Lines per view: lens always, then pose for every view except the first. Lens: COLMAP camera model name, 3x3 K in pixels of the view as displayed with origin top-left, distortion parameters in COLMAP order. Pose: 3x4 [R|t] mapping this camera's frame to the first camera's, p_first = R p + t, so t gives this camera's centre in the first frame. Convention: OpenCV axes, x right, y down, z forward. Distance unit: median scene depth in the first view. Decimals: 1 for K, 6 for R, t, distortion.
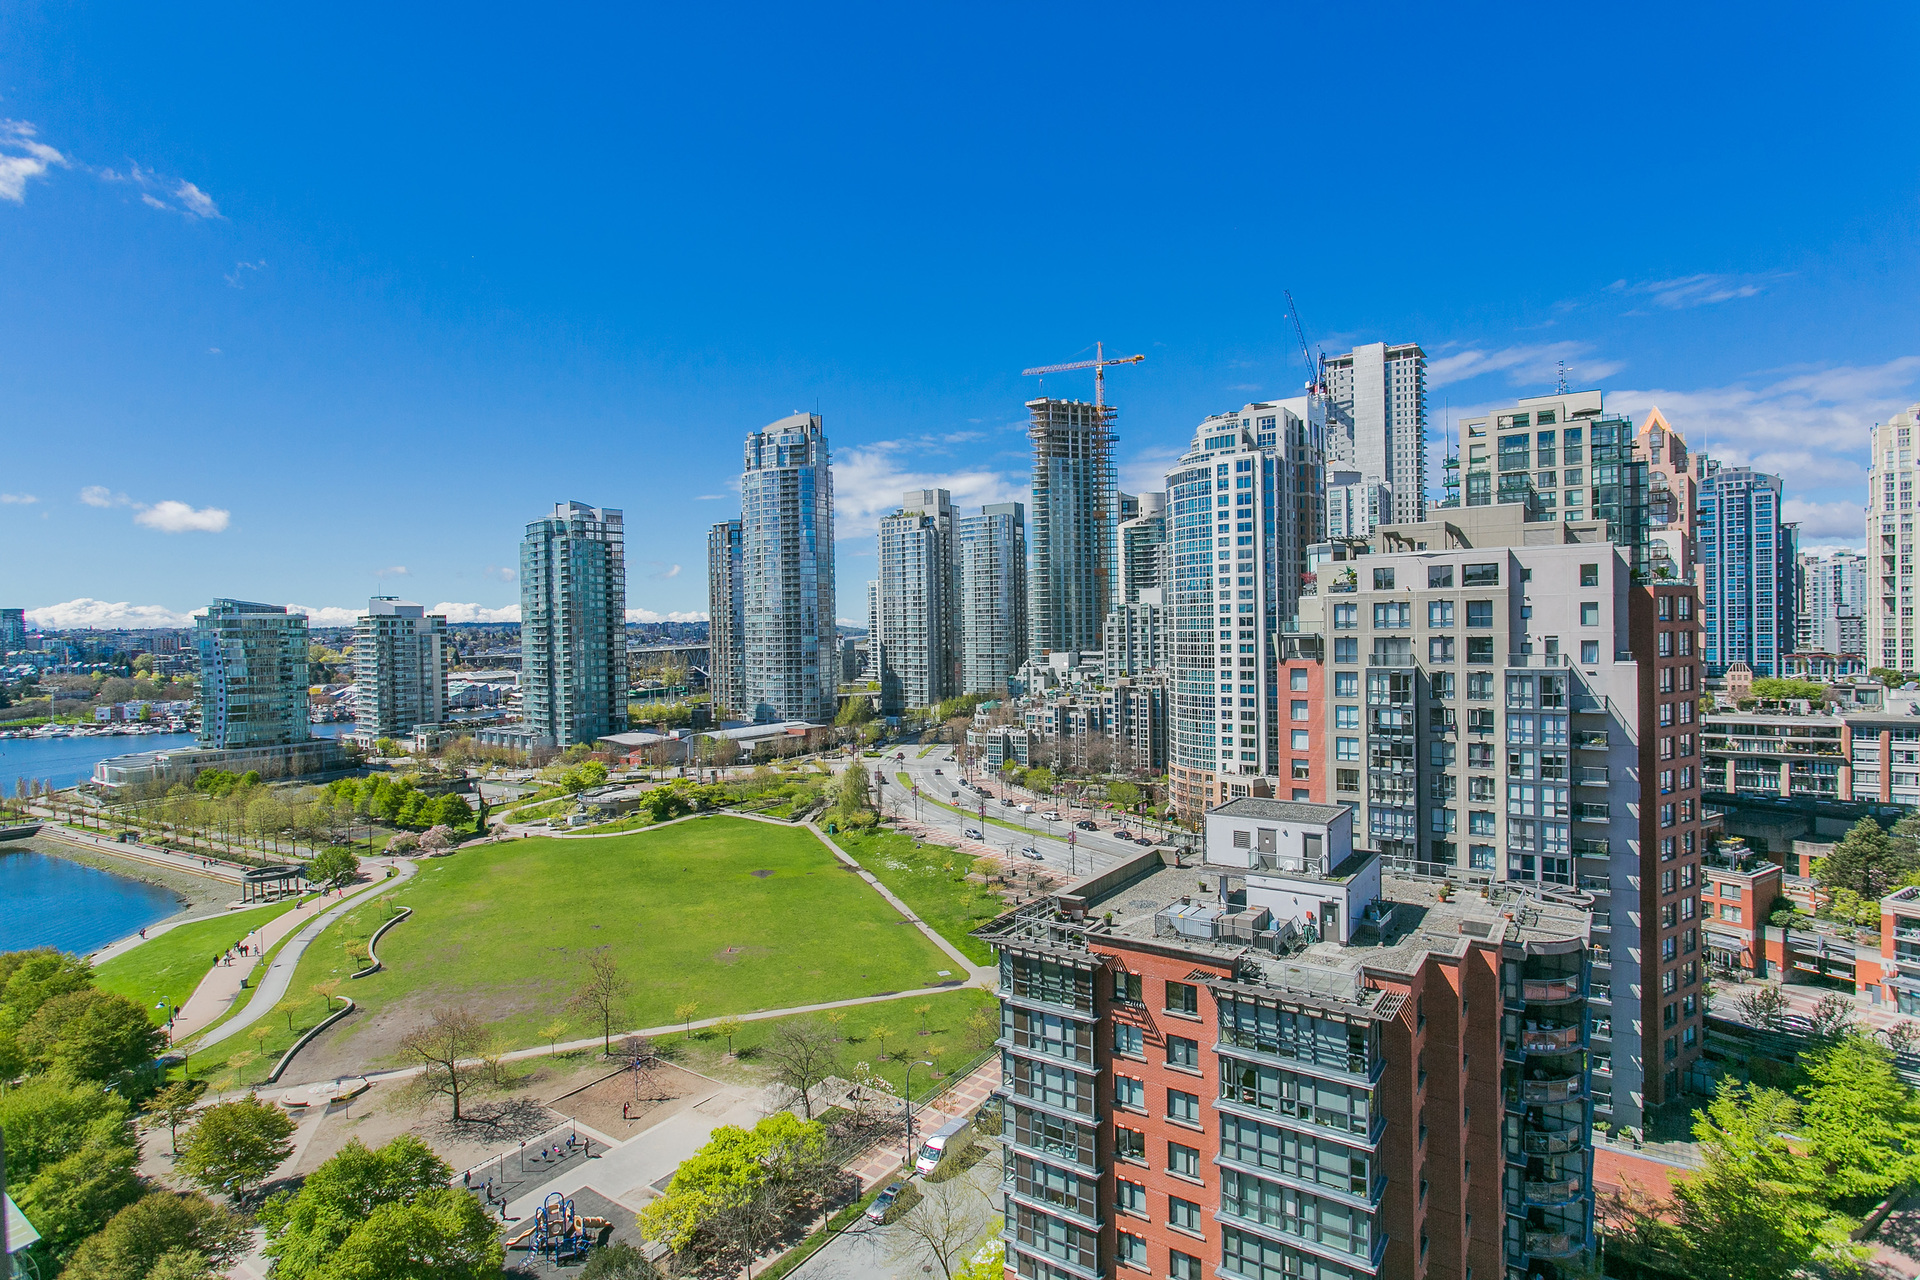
lens RADIAL K [[985.0, 0, 963.4], [0, 985.0, 632.7], [0, 0, 1]] dist [0.001858, 0.000130]
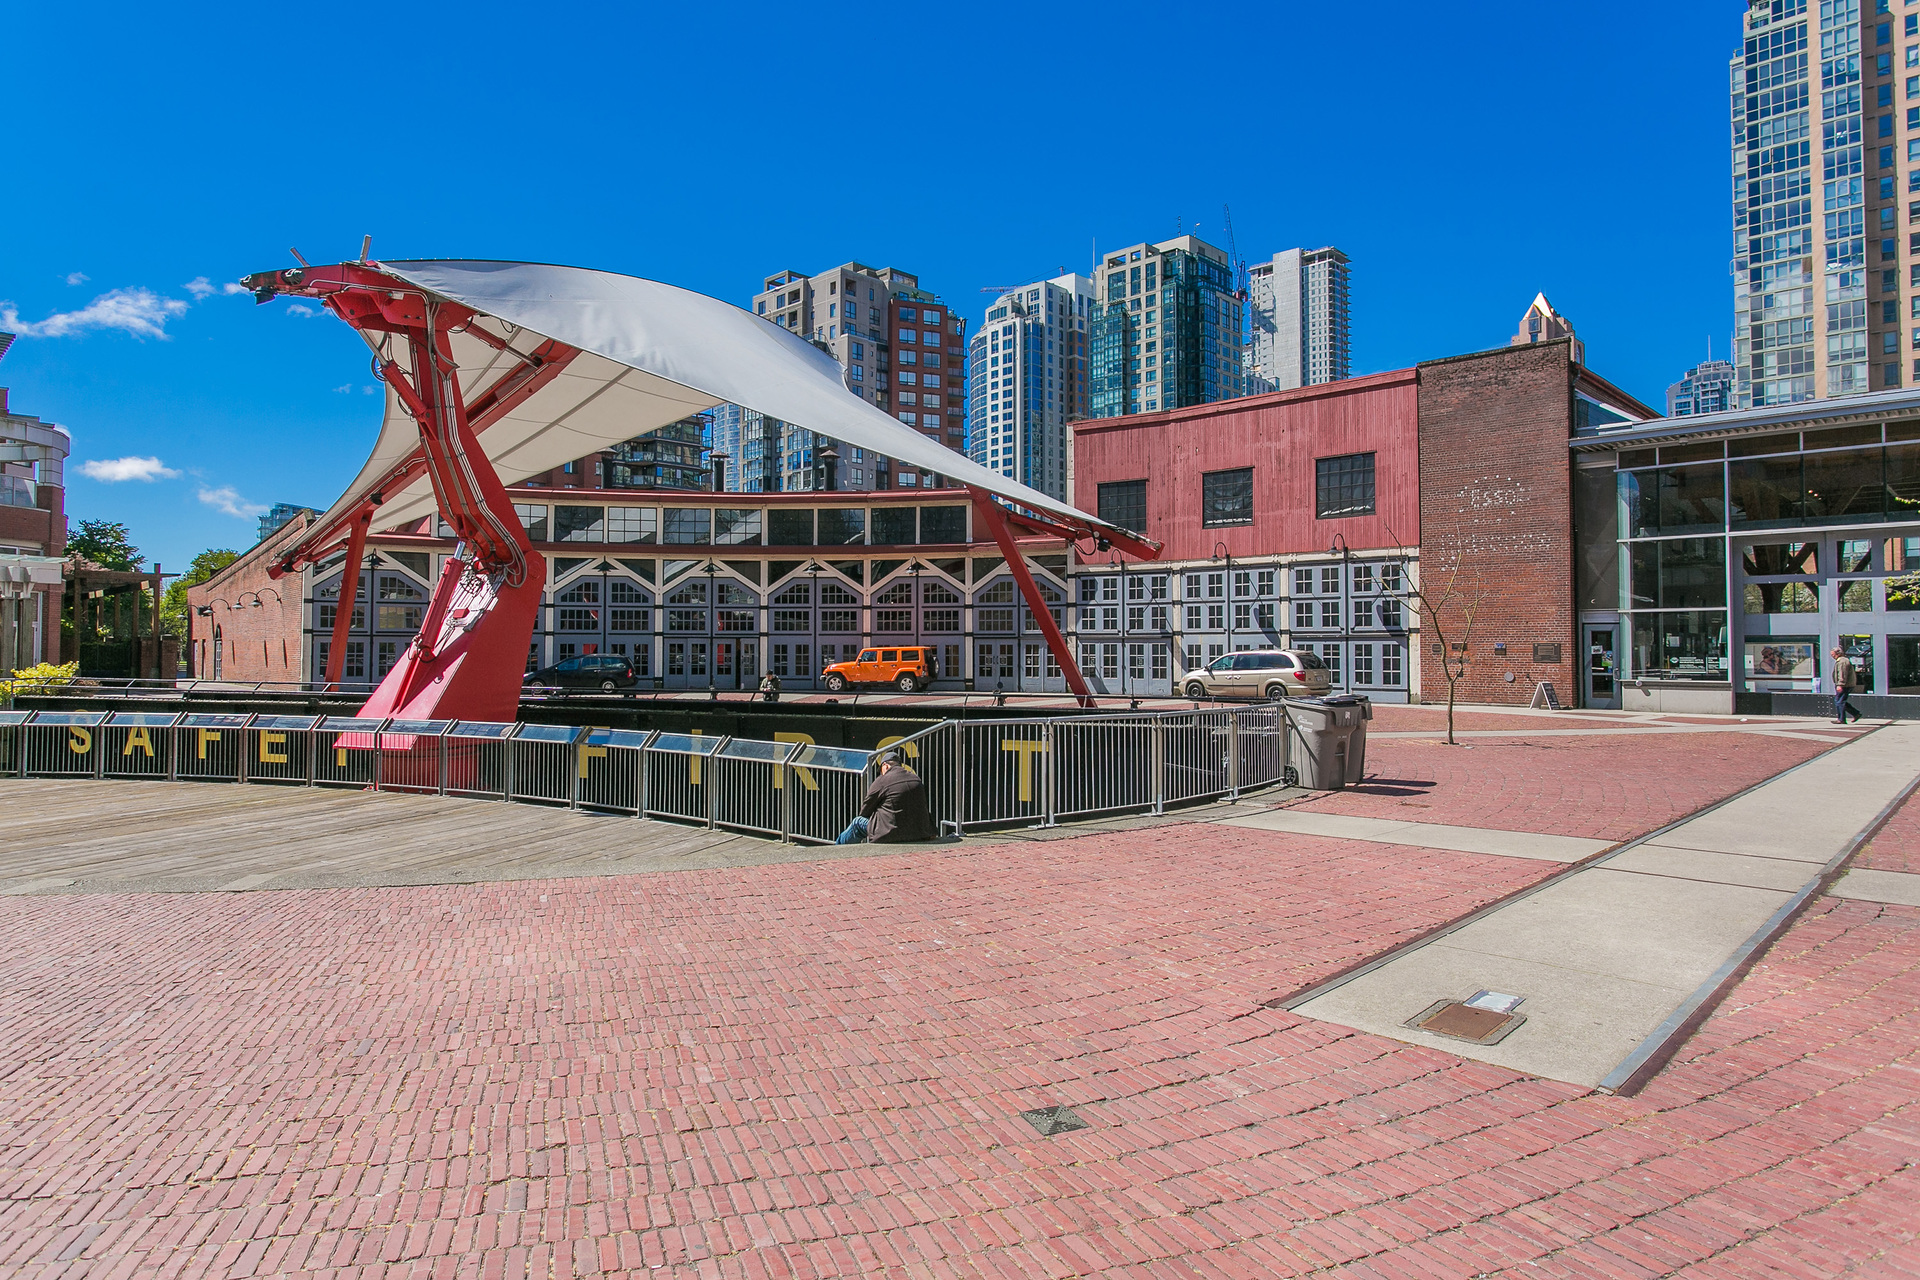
lens RADIAL K [[1155.9, 0, 958.7], [0, 1155.9, 639.9], [0, 0, 1]] dist [0.000952, 0.000222]
pose [[0.985078, 0.014804, -0.171472, 0.469668], [-0.018835, 0.999583, -0.021907, 0.233164], [0.171076, 0.024810, 0.984945, -0.369225]]
